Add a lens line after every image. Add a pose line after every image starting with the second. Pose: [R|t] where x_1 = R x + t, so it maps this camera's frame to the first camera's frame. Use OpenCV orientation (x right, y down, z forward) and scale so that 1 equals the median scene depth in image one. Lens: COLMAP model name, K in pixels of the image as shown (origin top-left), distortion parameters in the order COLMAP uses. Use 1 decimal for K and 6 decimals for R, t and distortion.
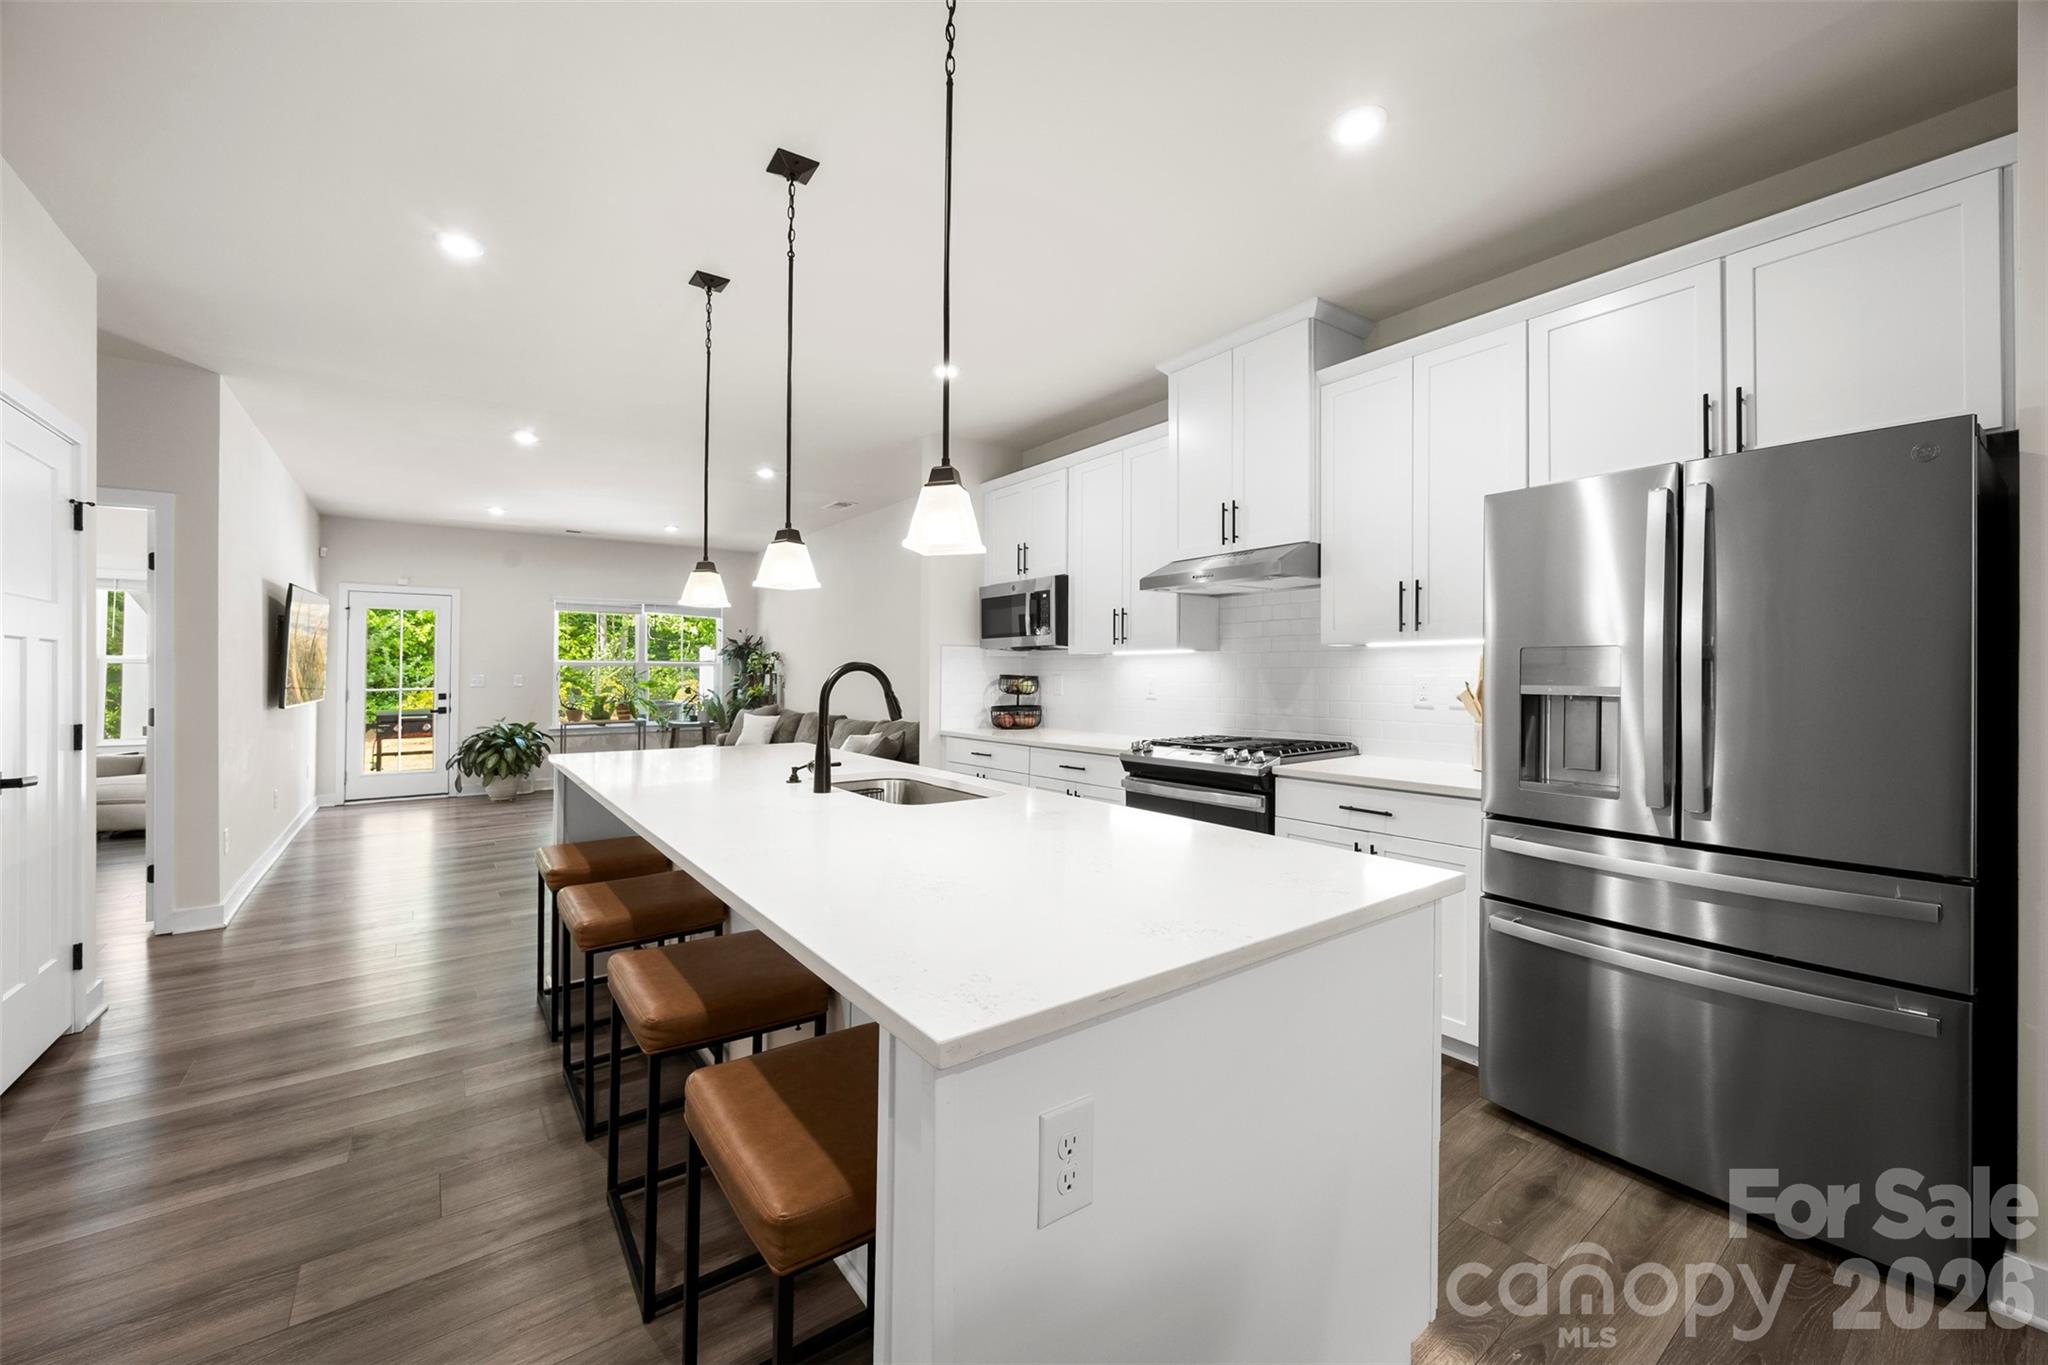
lens RADIAL K [[789.4, 0, 1003.8], [0, 789.4, 670.7], [0, 0, 1]] dist [-0.002186, -0.000847]
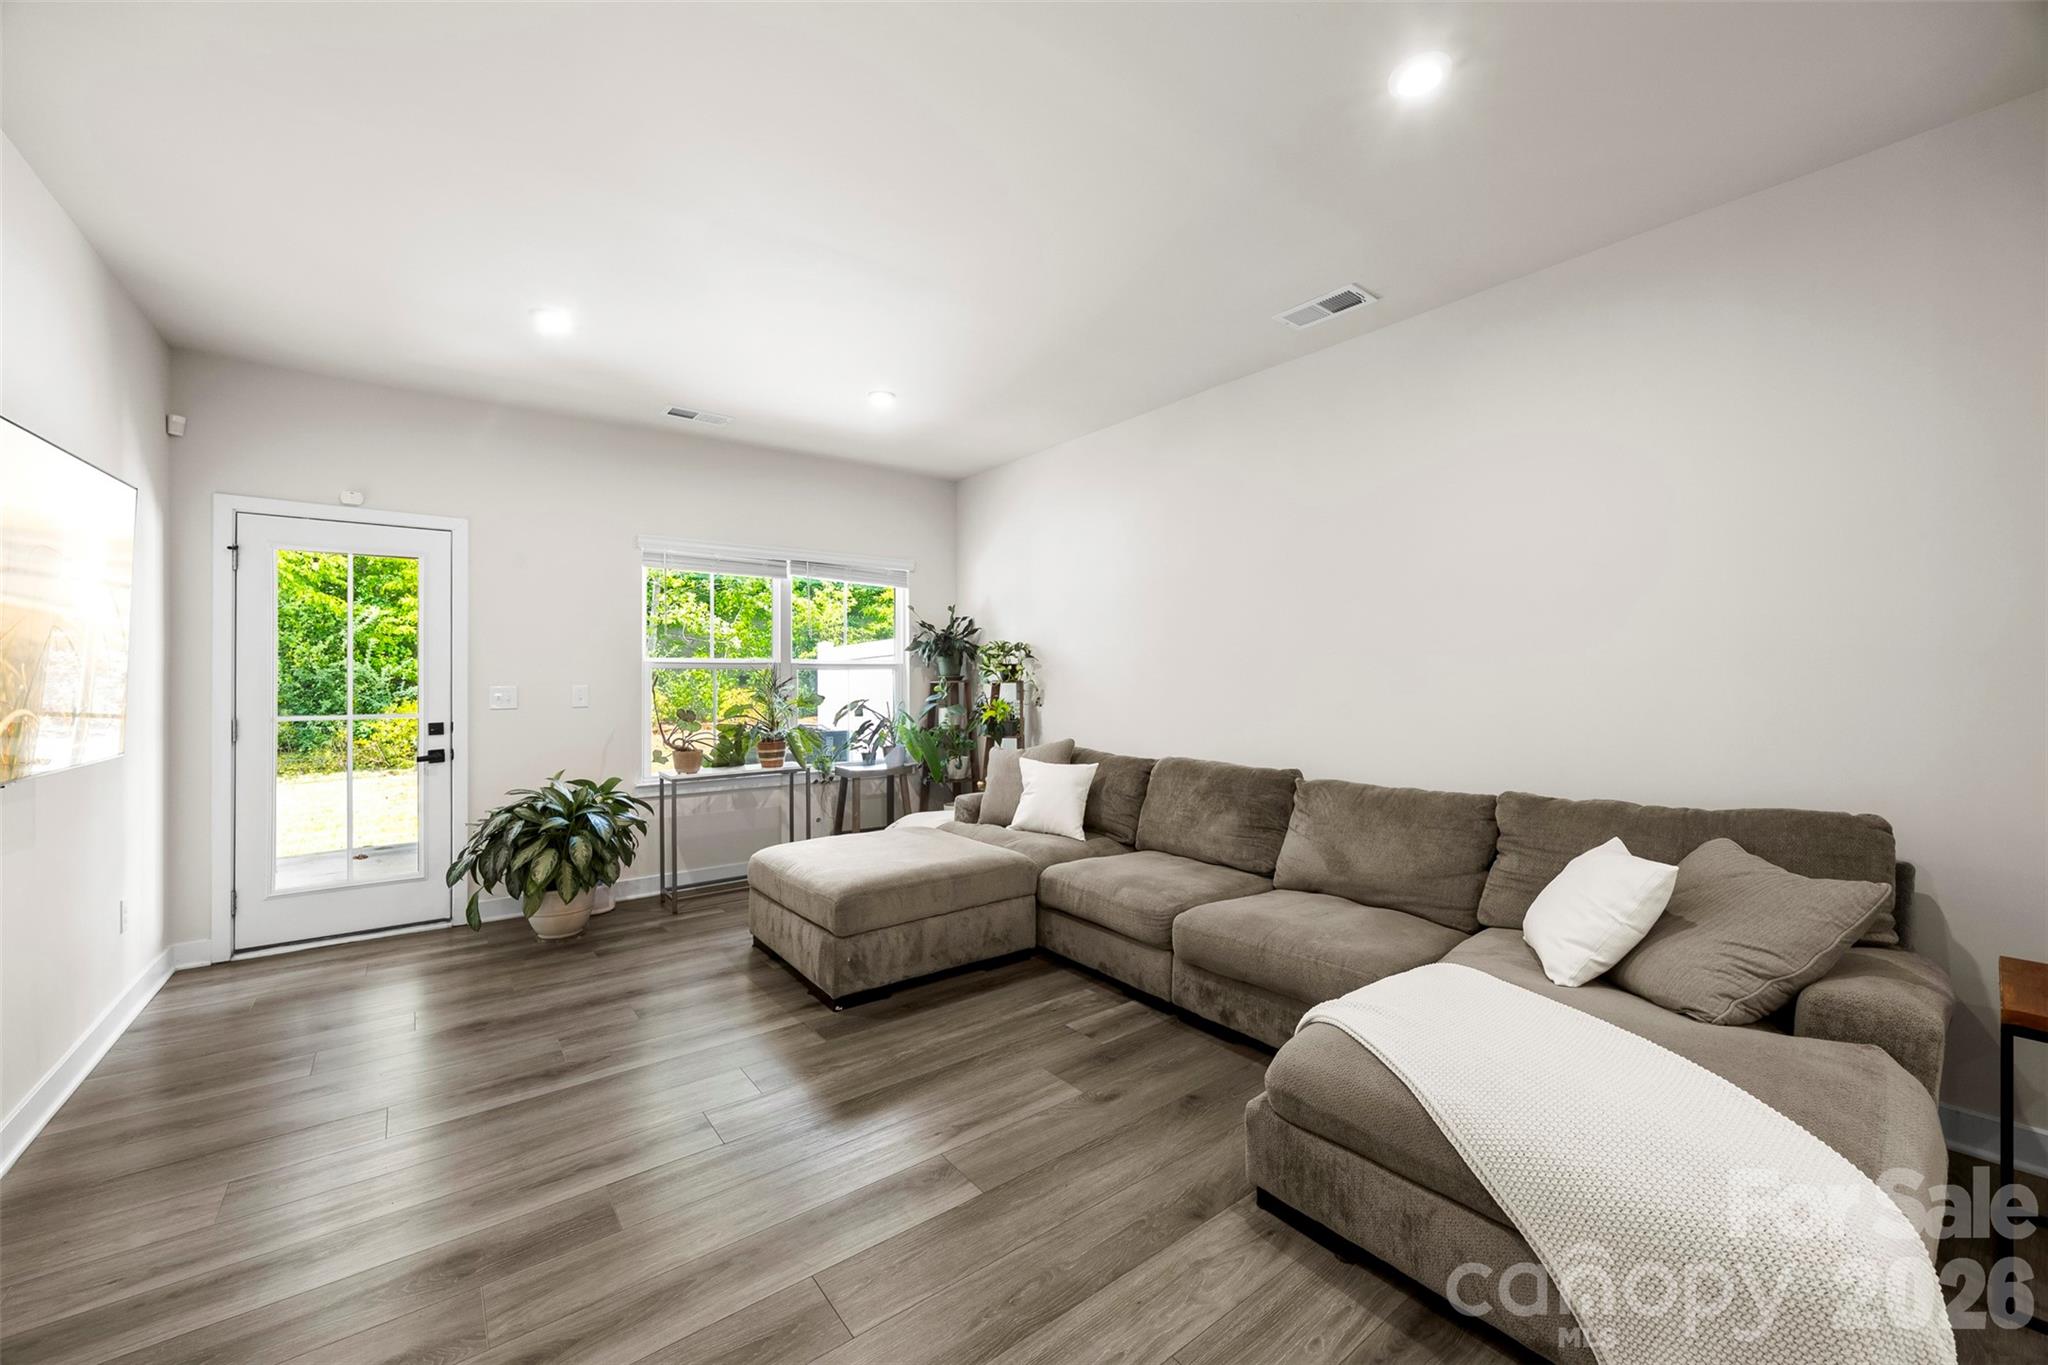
lens RADIAL K [[789.4, 0, 1013.6], [0, 789.4, 683.0], [0, 0, 1]] dist [-0.002186, -0.000847]
pose [[0.999655, -0.001769, 0.026220, -0.547362], [0.001492, 0.999943, 0.010563, -0.002404], [-0.026237, -0.010520, 0.999600, 0.748060]]
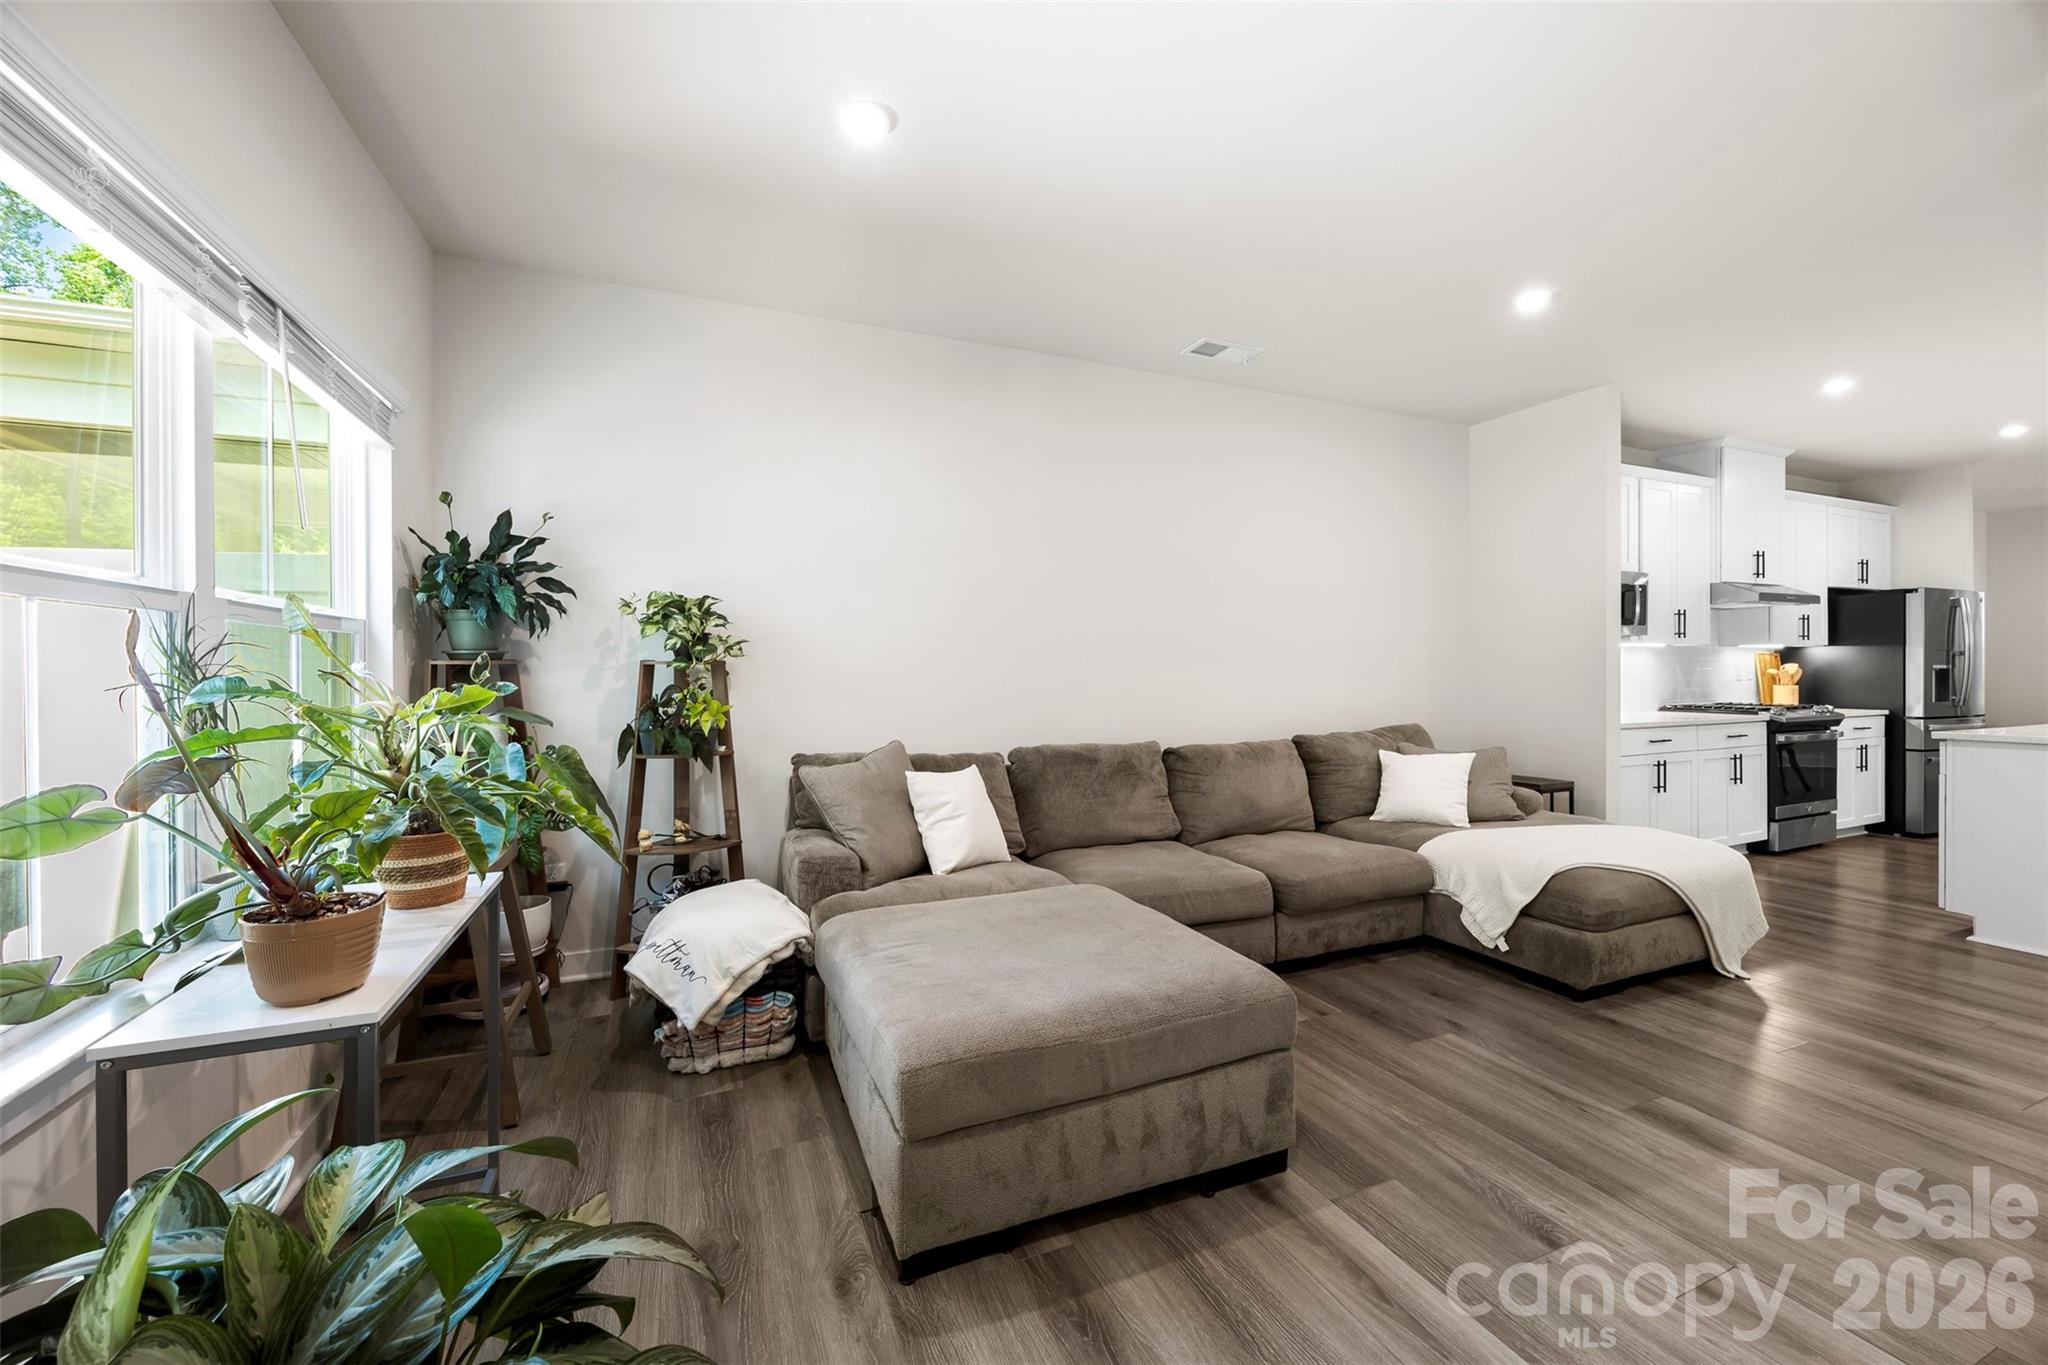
lens RADIAL K [[789.4, 0, 1034.7], [0, 789.4, 683.9], [0, 0, 1]] dist [-0.002186, -0.000847]
pose [[0.229628, -0.018328, 0.973106, -1.054434], [0.002175, 0.999830, 0.018318, 0.011871], [-0.973276, -0.002089, 0.229628, 1.369168]]
